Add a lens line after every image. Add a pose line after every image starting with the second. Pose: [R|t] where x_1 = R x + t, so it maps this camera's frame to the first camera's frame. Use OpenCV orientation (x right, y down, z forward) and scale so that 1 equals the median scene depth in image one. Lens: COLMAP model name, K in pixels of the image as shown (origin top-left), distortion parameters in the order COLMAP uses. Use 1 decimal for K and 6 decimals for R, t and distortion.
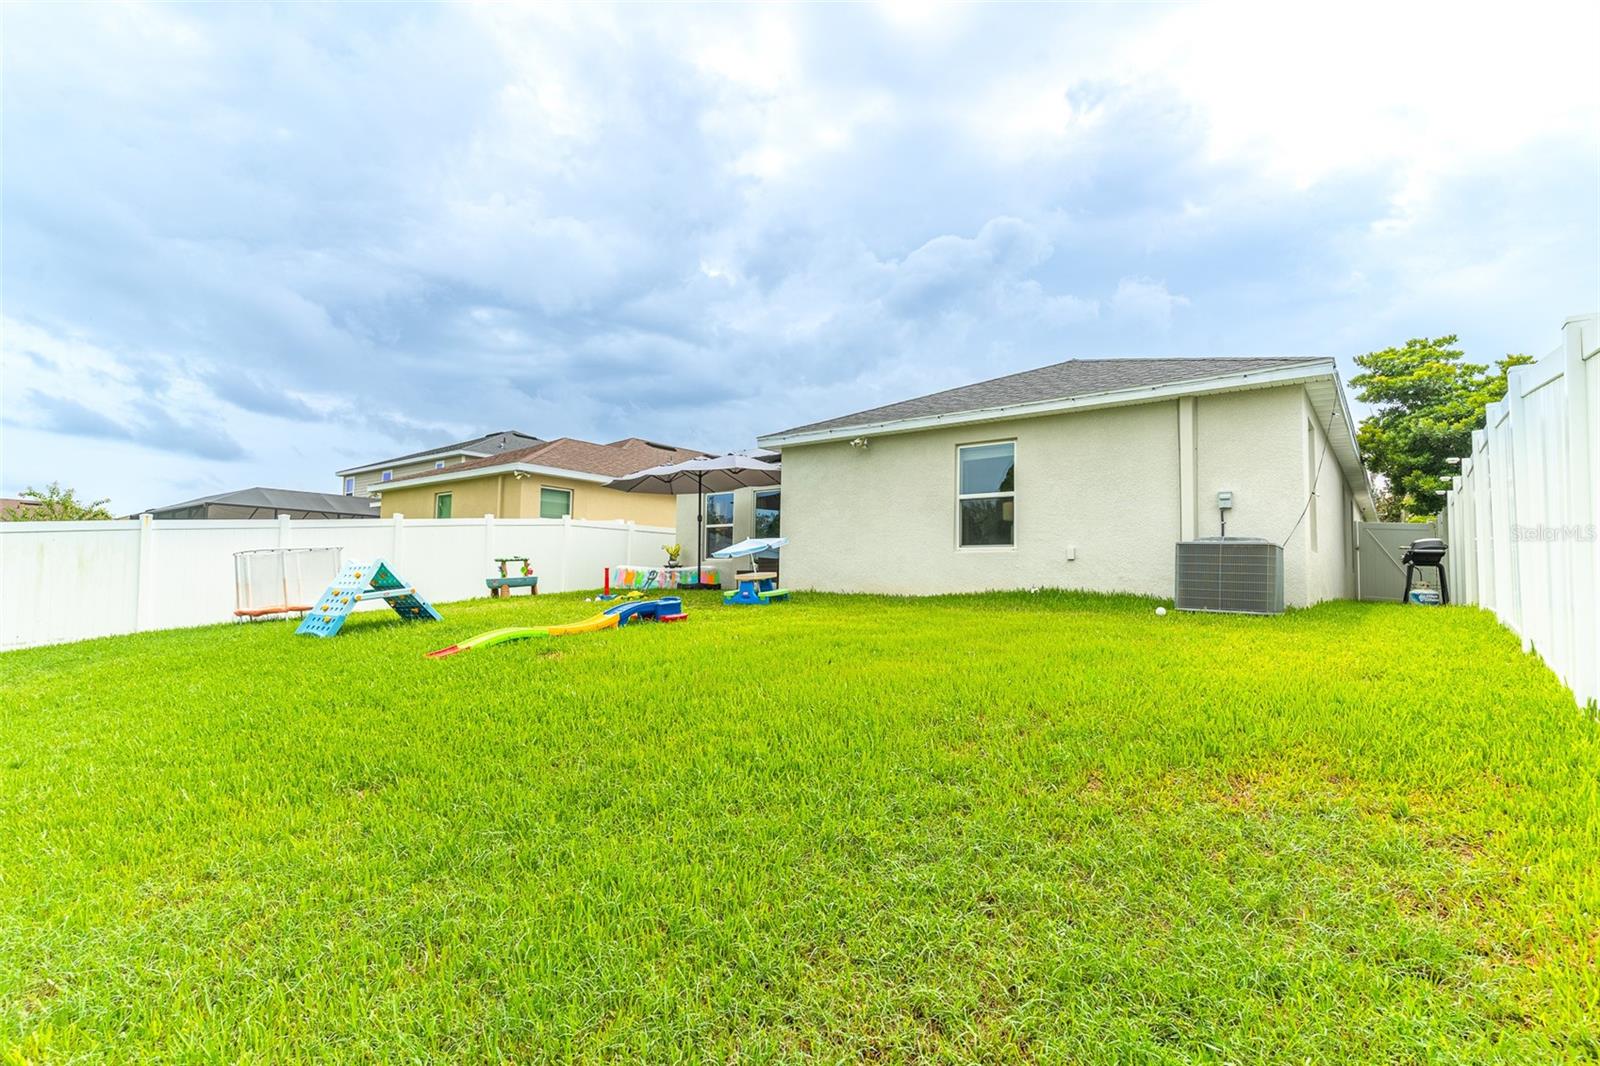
lens RADIAL K [[778.4, 0, 800.0], [0, 778.4, 533.0], [0, 0, 1]] dist [-0.063547, 0.034039]
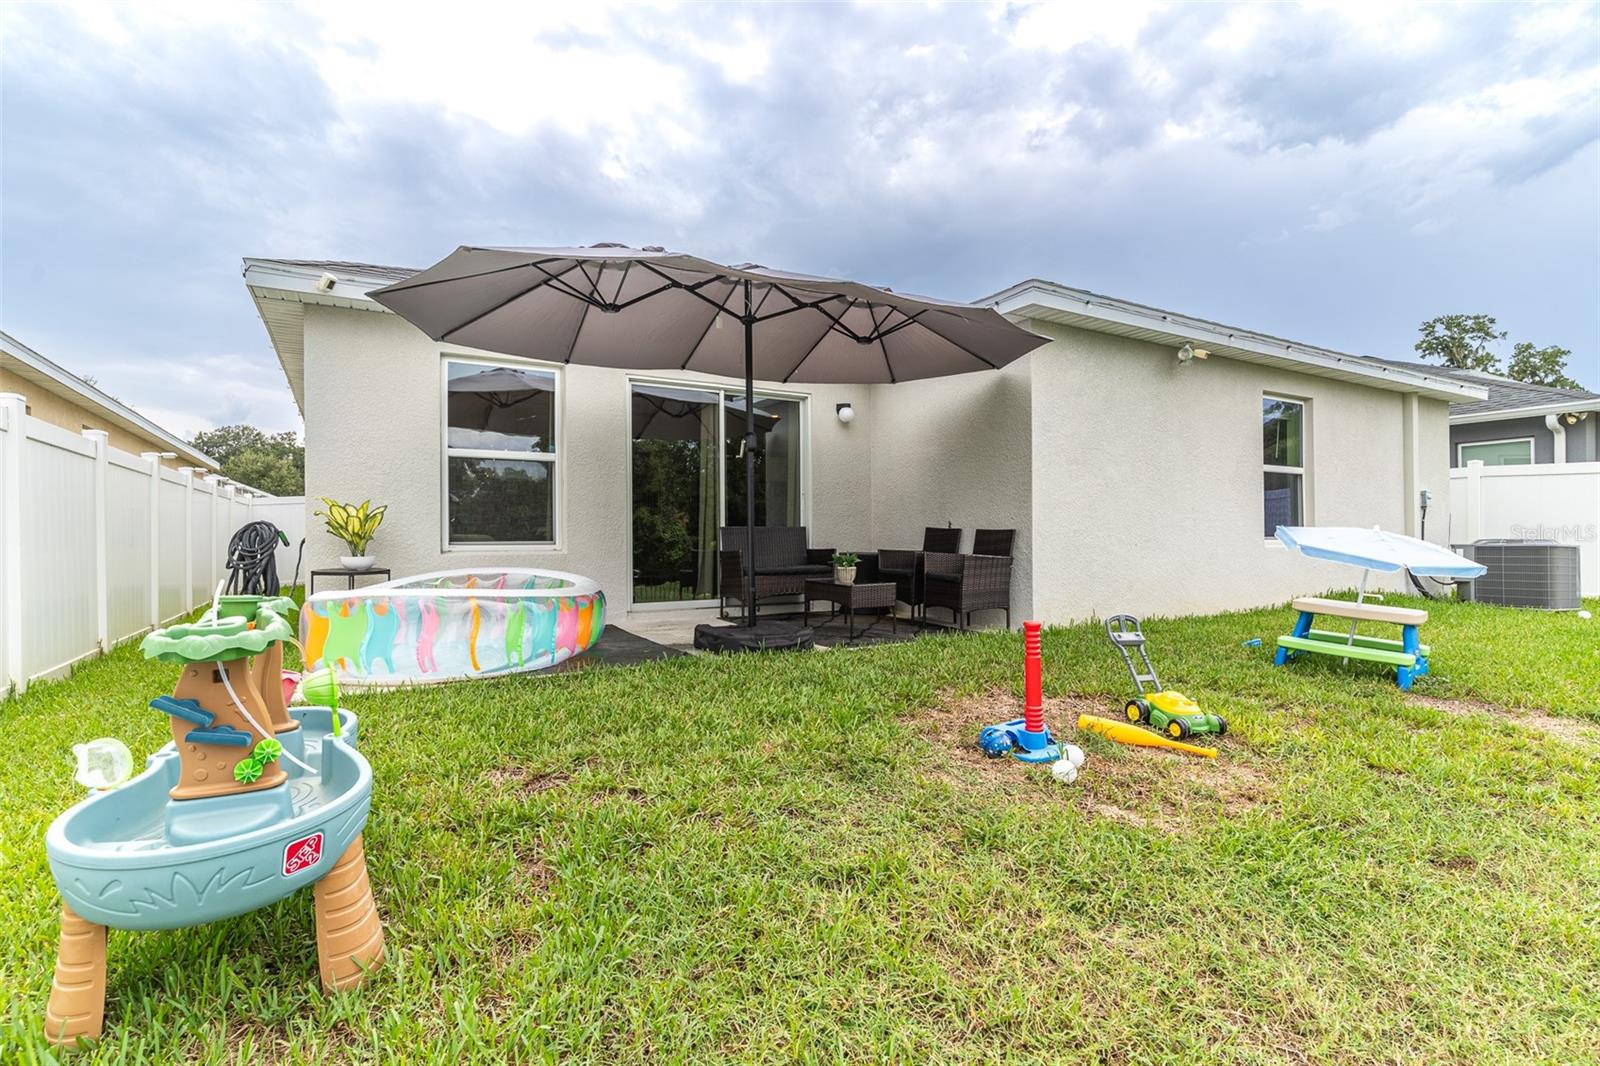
lens RADIAL K [[778.4, 0, 800.0], [0, 778.4, 533.0], [0, 0, 1]] dist [-0.063547, 0.034039]
pose [[0.375308, -0.010850, 0.926837, -0.581945], [-0.053605, 0.998004, 0.033389, 0.011680], [-0.925349, -0.062215, 0.373977, 1.118631]]
